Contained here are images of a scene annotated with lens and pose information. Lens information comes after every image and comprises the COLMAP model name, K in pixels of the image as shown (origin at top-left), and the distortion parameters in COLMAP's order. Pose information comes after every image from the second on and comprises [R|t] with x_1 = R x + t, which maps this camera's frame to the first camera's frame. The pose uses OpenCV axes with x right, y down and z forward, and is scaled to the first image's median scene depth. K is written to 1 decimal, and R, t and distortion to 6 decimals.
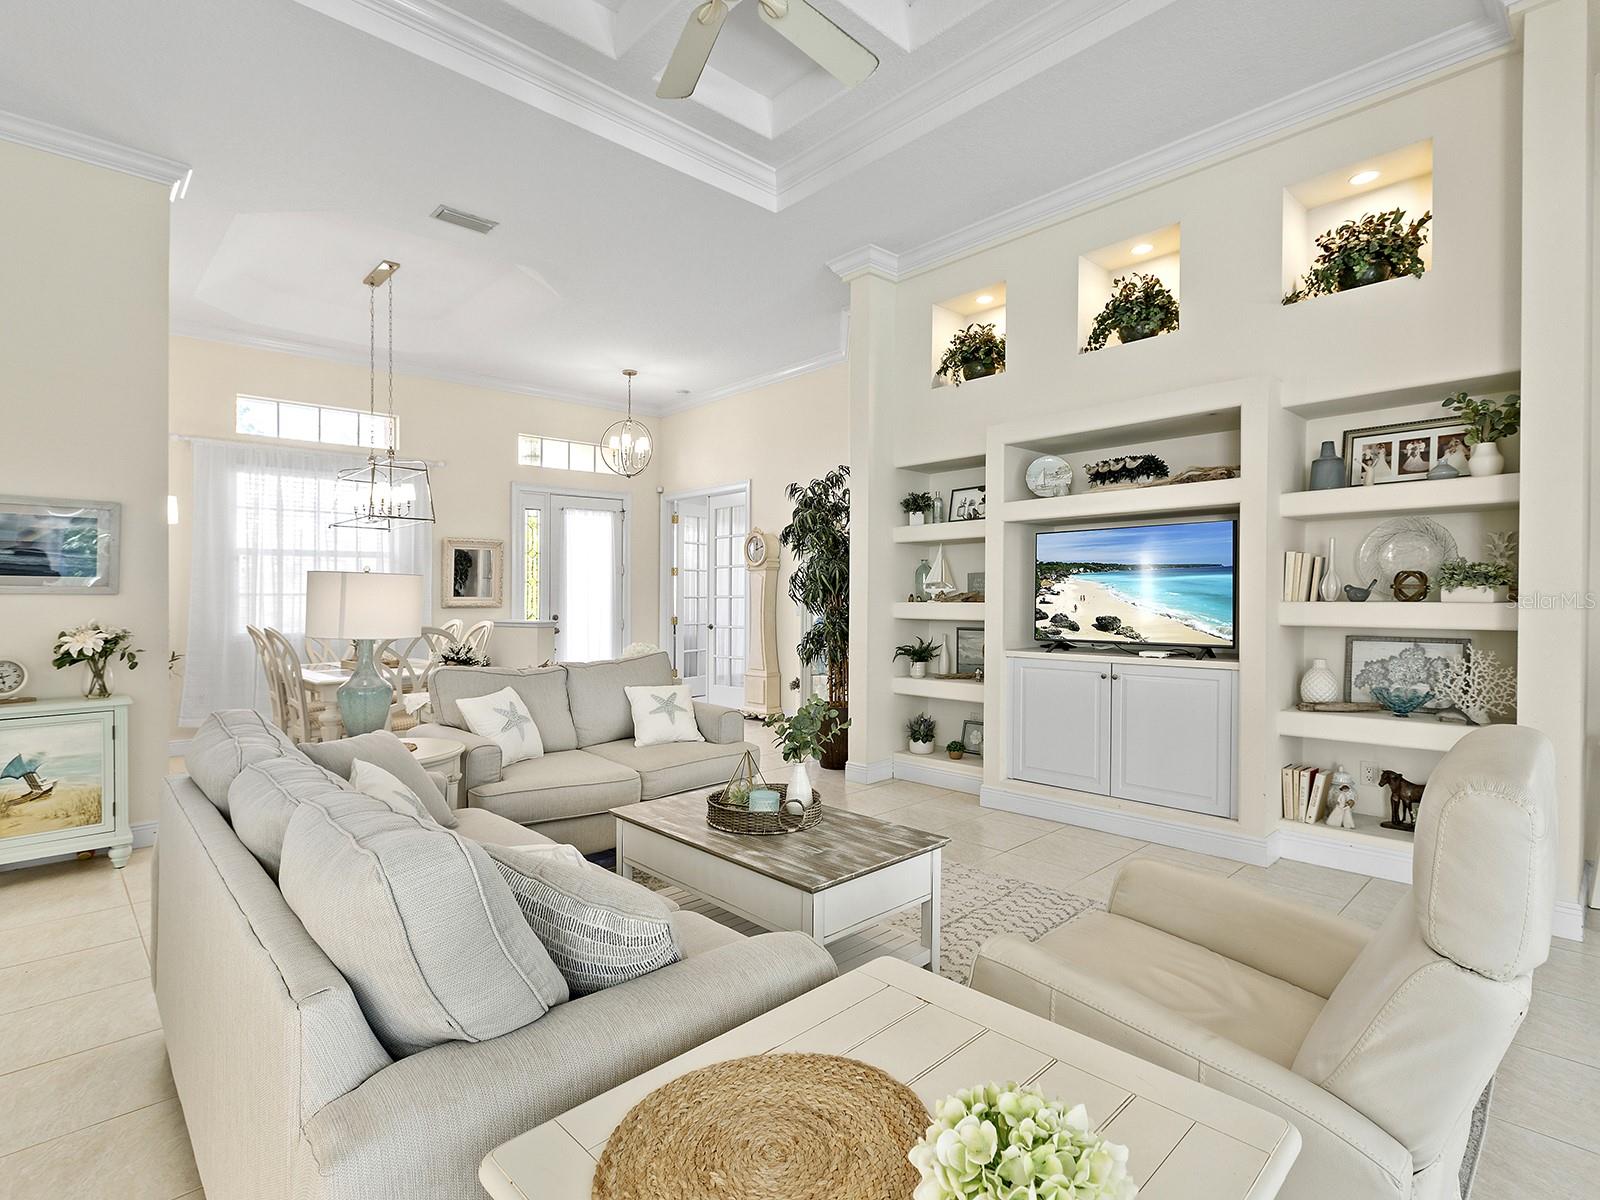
lens RADIAL K [[805.5, 0, 809.4], [0, 805.5, 589.4], [0, 0, 1]] dist [-0.001237, -0.000206]
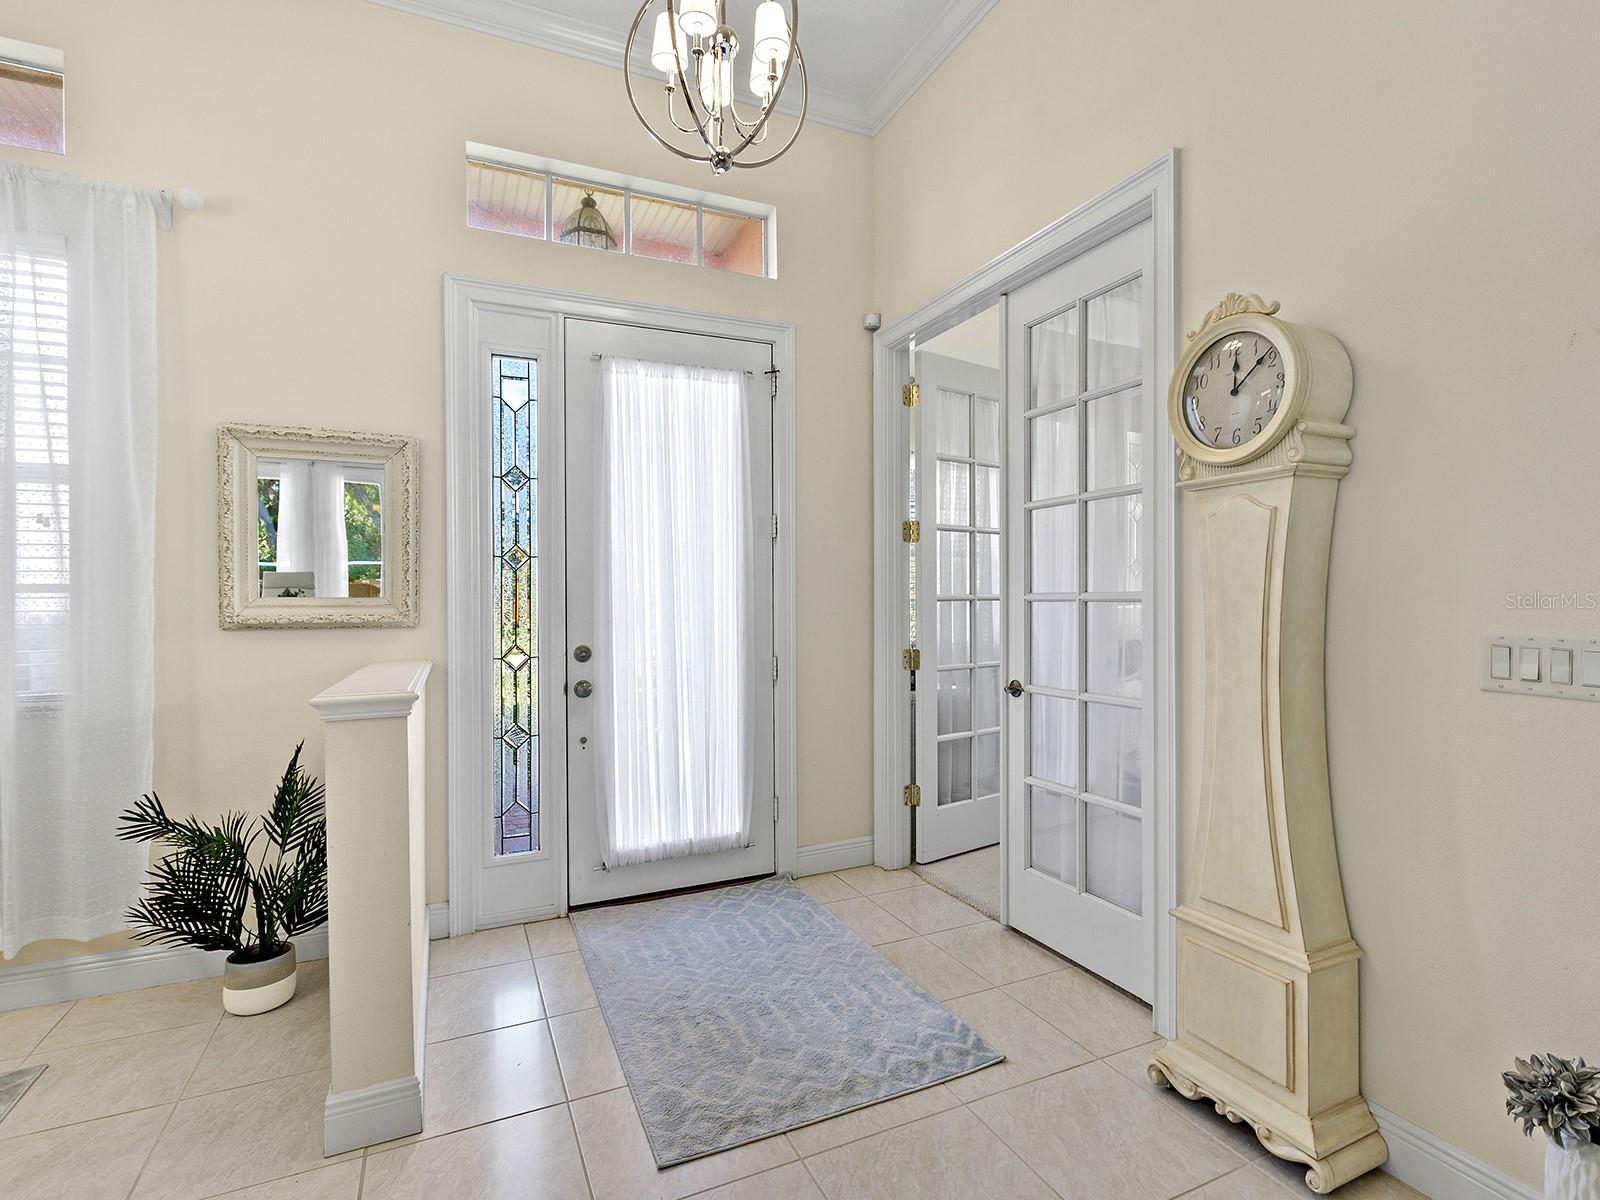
lens RADIAL K [[805.5, 0, 784.2], [0, 805.5, 604.0], [0, 0, 1]] dist [-0.001237, -0.000206]
pose [[0.935303, -0.001480, -0.353844, -0.105815], [0.004721, 0.999954, 0.008296, 0.010459], [0.353815, -0.009430, 0.935268, 0.744428]]
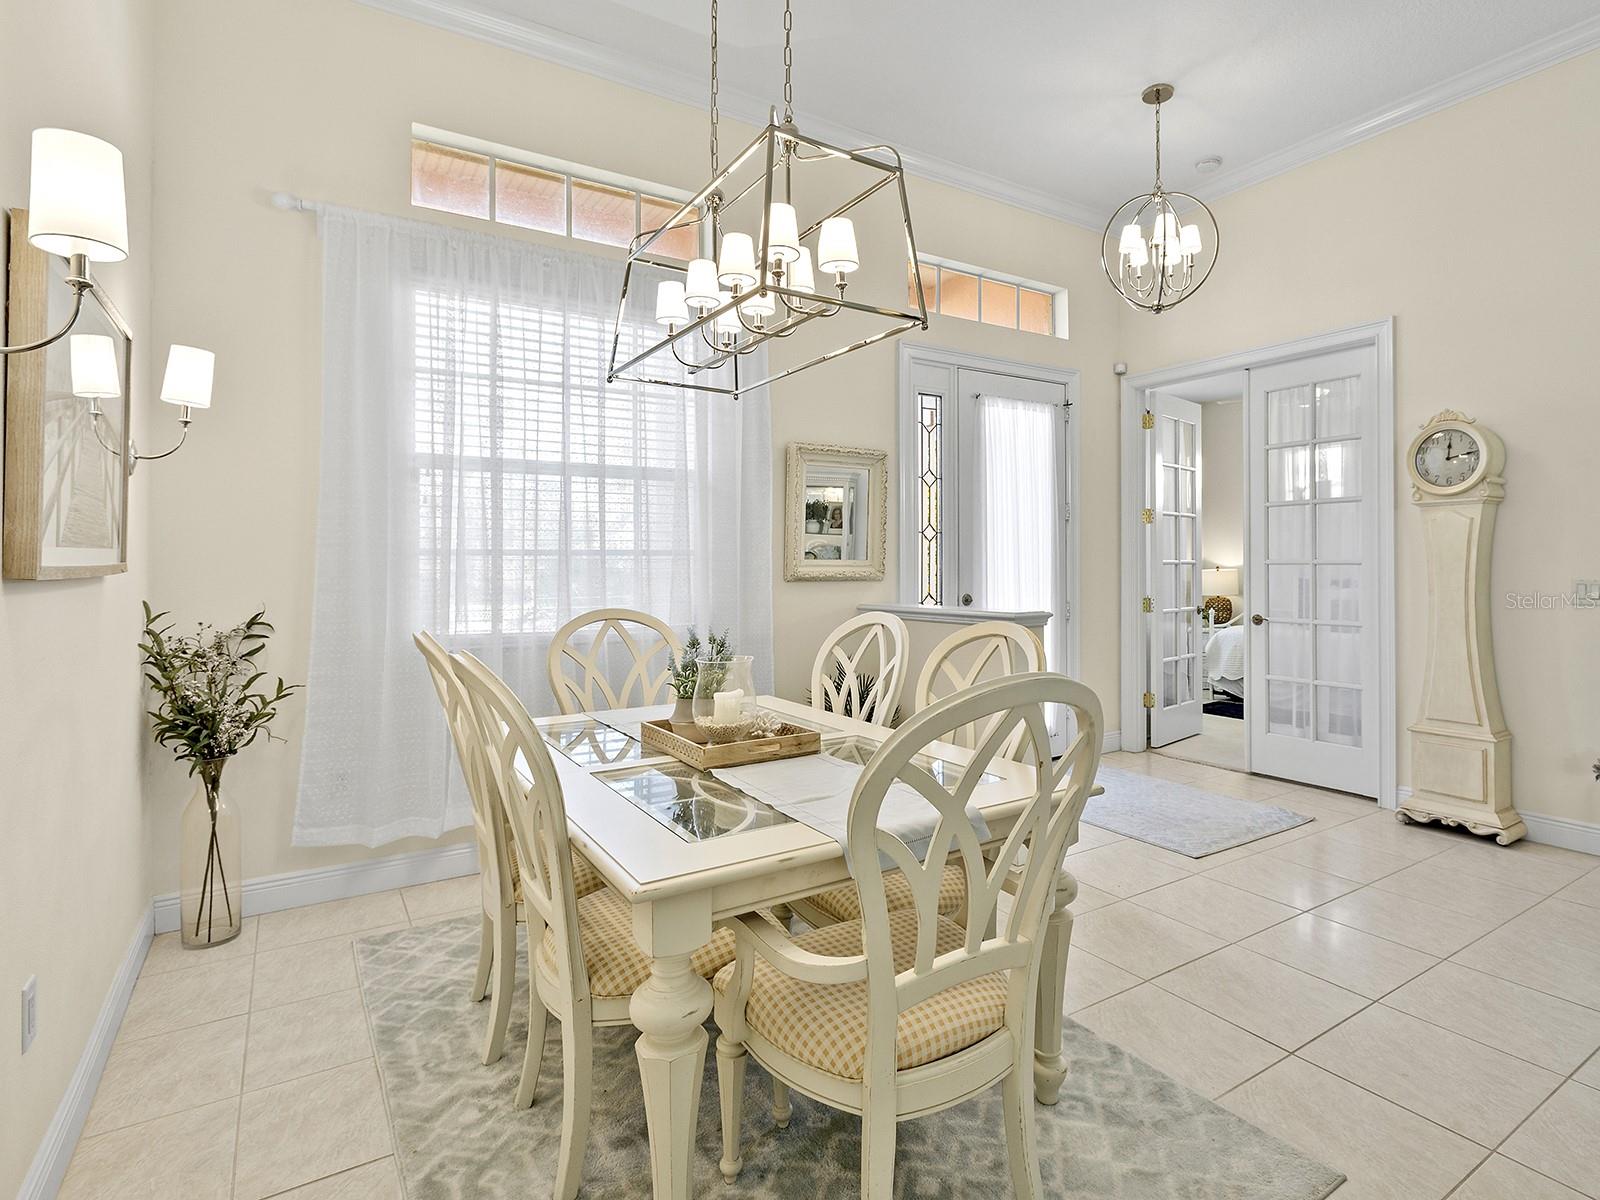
lens RADIAL K [[843.7, 0, 857.4], [0, 843.7, 554.9], [0, 0, 1]] dist [-0.004216, -0.000104]
pose [[0.980833, -0.003037, -0.194826, -0.301084], [0.001490, 0.999966, -0.008089, 0.010414], [0.194844, 0.007644, 0.980804, 0.474240]]
